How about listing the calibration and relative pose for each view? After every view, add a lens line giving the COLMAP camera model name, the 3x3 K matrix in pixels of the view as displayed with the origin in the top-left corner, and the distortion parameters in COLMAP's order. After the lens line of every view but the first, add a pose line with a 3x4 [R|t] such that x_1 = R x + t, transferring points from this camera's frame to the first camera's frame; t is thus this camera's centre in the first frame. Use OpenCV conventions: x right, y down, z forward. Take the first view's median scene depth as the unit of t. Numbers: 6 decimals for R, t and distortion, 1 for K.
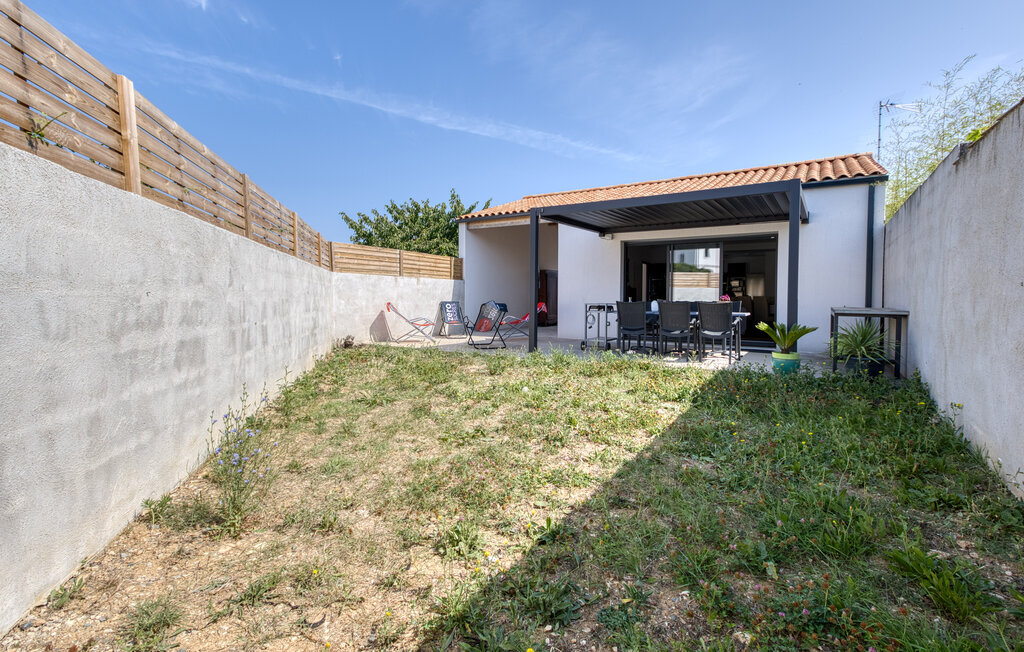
lens RADIAL K [[470.2, 0, 520.4], [0, 470.2, 297.5], [0, 0, 1]] dist [0.035173, -0.000503]
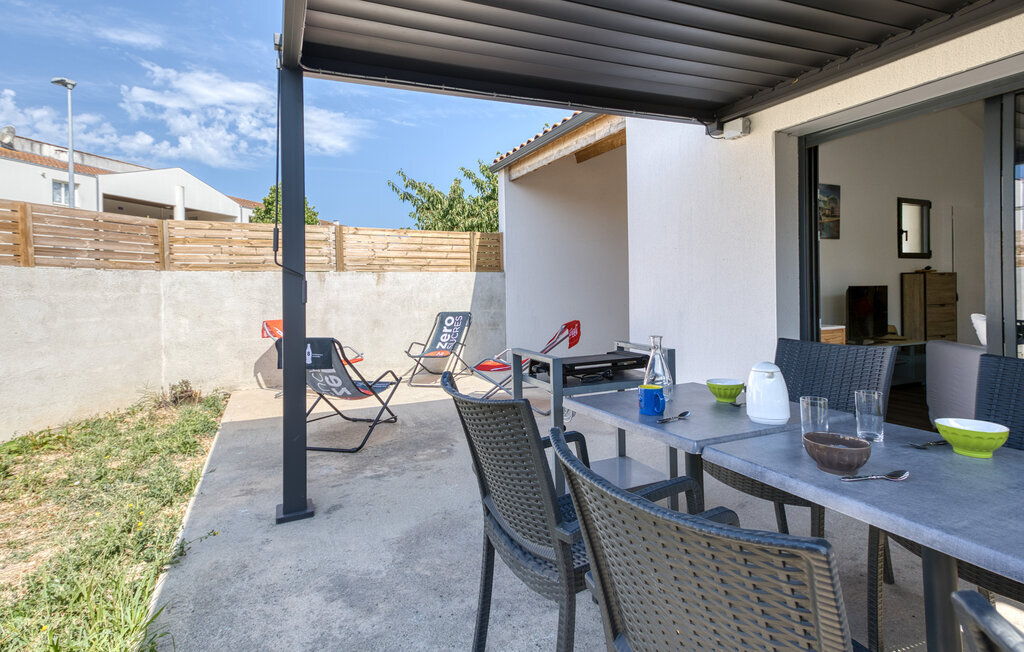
lens RADIAL K [[479.9, 0, 500.9], [0, 479.9, 290.8], [0, 0, 1]] dist [0.001351, 0.000051]
pose [[0.821560, -0.013642, -0.569959, 0.244286], [0.019788, 0.999794, 0.004593, -0.020326], [0.569779, -0.015052, 0.821660, 0.632653]]
